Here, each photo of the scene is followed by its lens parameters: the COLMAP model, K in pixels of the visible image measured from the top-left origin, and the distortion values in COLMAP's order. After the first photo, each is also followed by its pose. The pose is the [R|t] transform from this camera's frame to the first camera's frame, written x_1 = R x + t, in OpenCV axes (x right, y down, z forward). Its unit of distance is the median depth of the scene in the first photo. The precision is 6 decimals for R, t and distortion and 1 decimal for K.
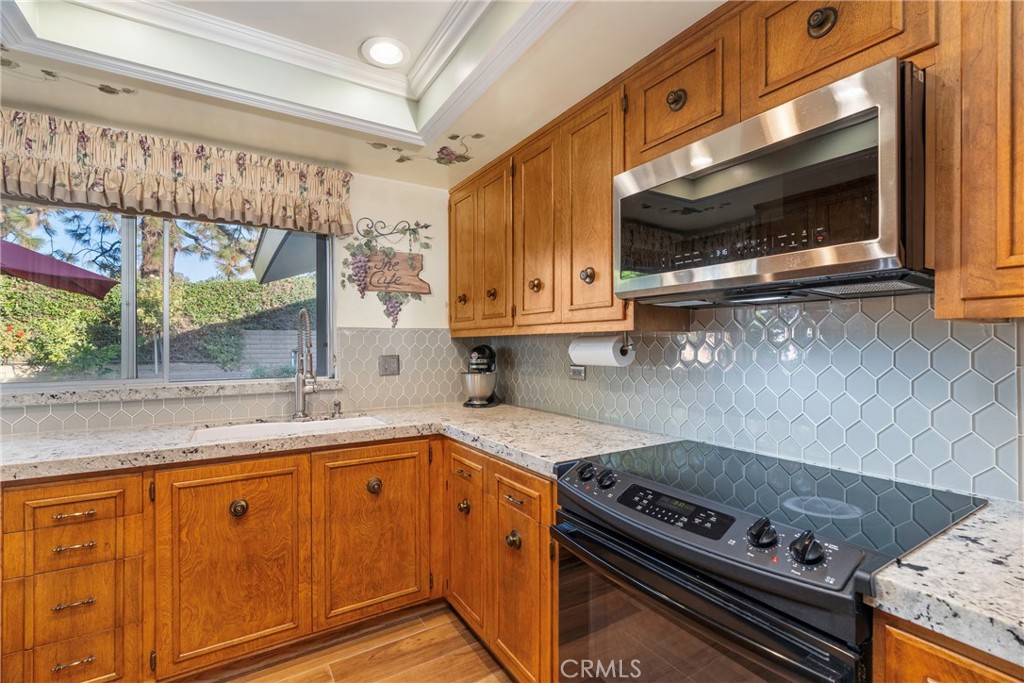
lens RADIAL K [[466.7, 0, 513.2], [0, 466.7, 342.7], [0, 0, 1]] dist [-0.002682, 0.000600]
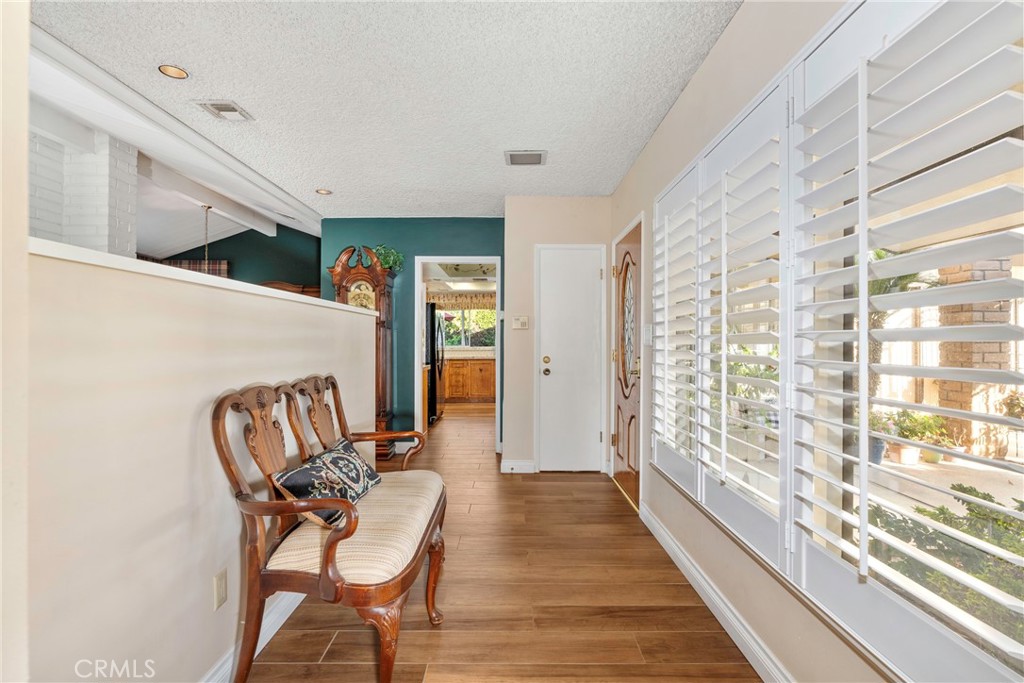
lens RADIAL K [[487.2, 0, 512.4], [0, 487.2, 342.2], [0, 0, 1]] dist [-0.015258, 0.001102]
pose [[0.848826, -0.000901, -0.528671, 2.772873], [0.001052, 0.999999, -0.000016, 0.052941], [0.528671, -0.000542, 0.848827, -3.678733]]
